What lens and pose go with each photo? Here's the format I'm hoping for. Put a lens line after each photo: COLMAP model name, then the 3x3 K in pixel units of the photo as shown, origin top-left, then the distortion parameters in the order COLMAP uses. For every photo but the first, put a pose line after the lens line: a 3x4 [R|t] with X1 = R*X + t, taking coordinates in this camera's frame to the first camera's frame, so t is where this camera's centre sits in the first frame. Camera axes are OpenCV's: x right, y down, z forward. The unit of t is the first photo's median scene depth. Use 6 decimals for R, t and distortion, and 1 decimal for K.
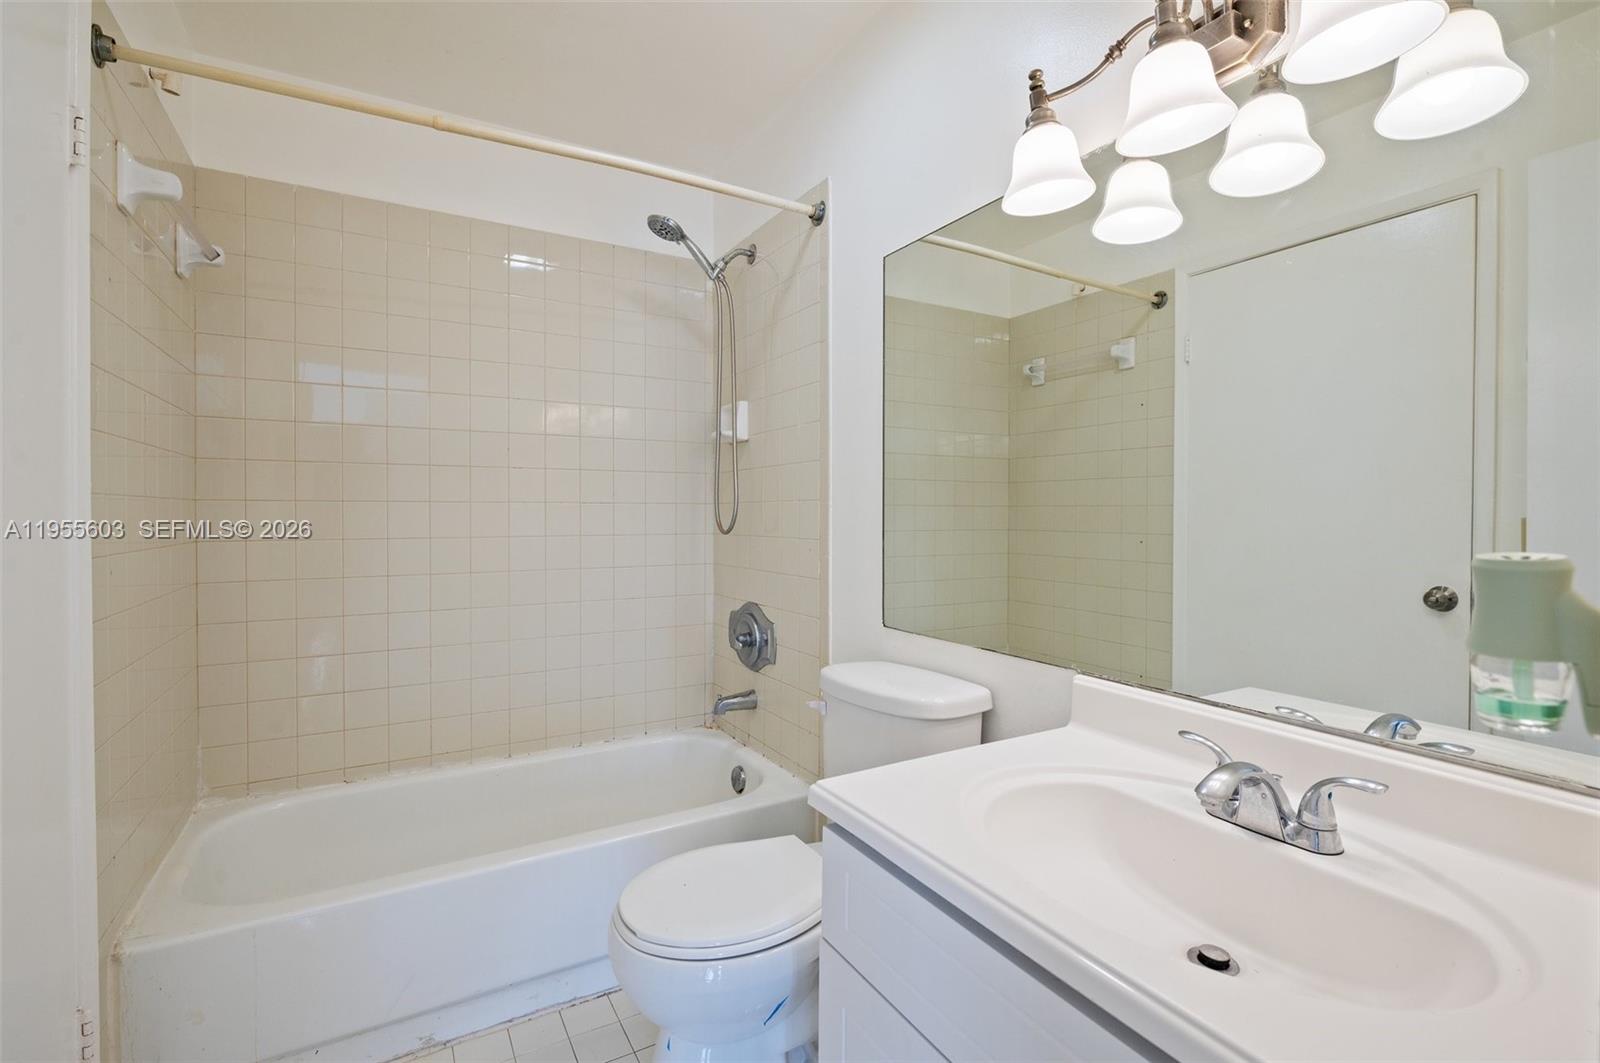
lens RADIAL K [[716.2, 0, 810.3], [0, 716.2, 523.9], [0, 0, 1]] dist [0.000581, -0.000036]
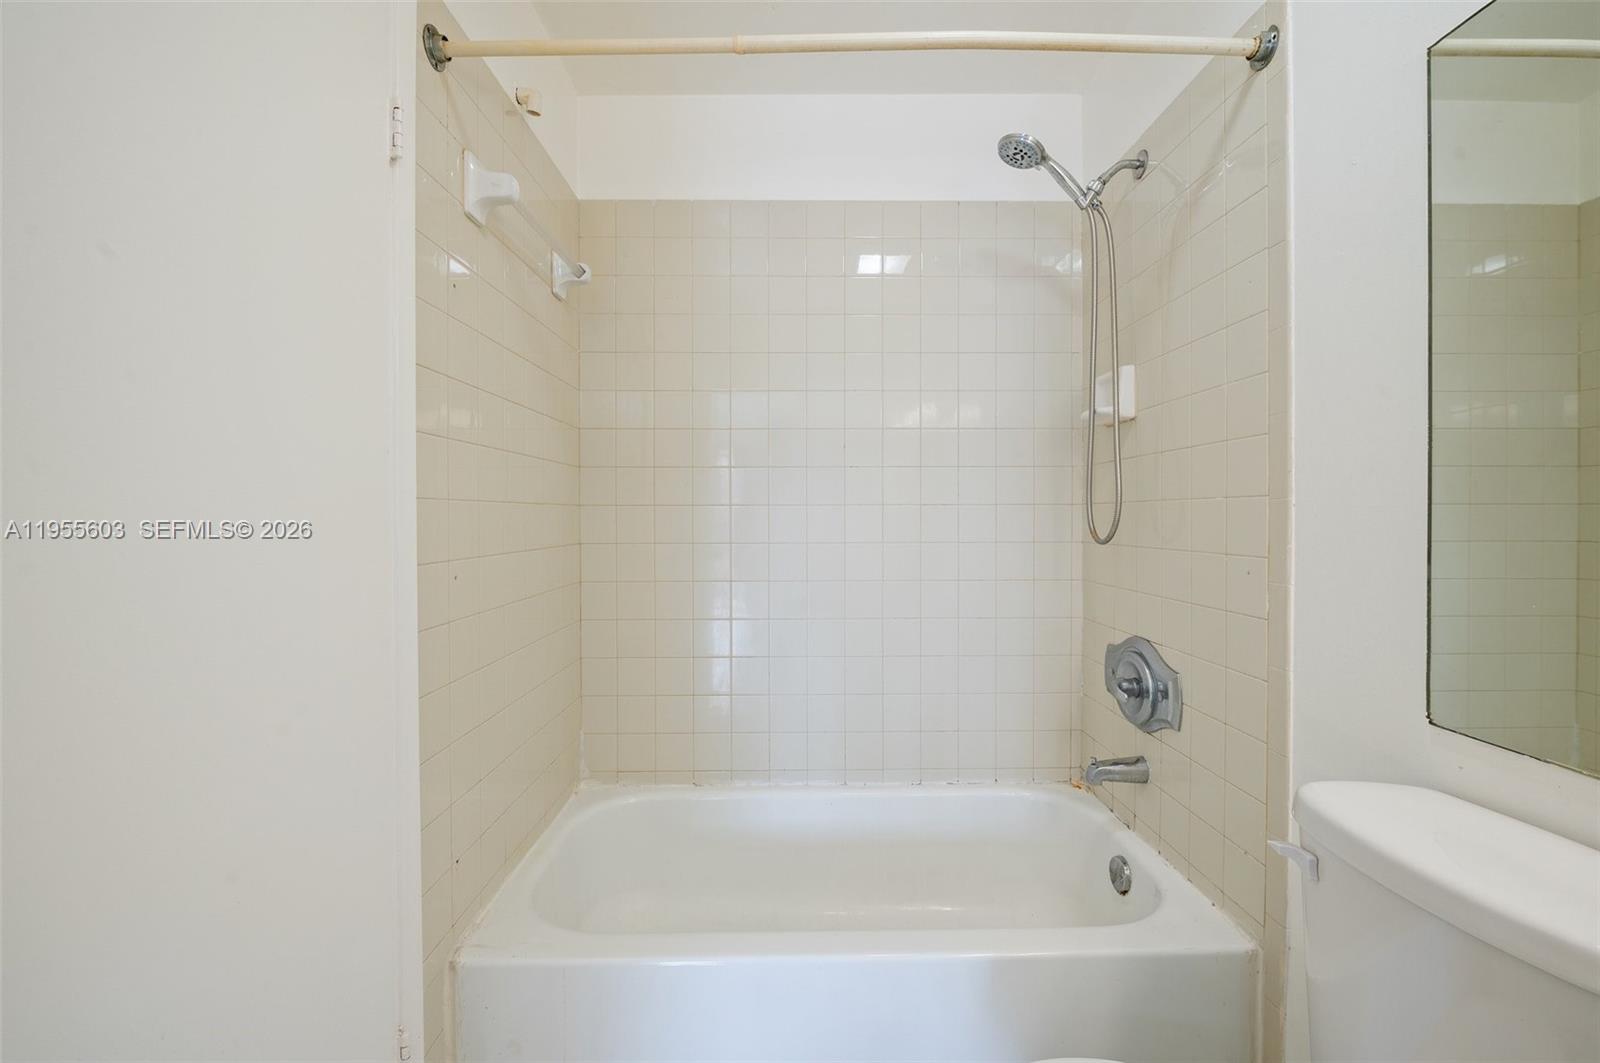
lens RADIAL K [[660.6, 0, 818.9], [0, 660.6, 519.9], [0, 0, 1]] dist [-0.011820, -0.000099]
pose [[0.879458, 0.000065, -0.475976, -0.052327], [-0.004240, 0.999961, -0.007699, -0.004732], [0.475957, 0.008789, 0.879424, 0.255098]]
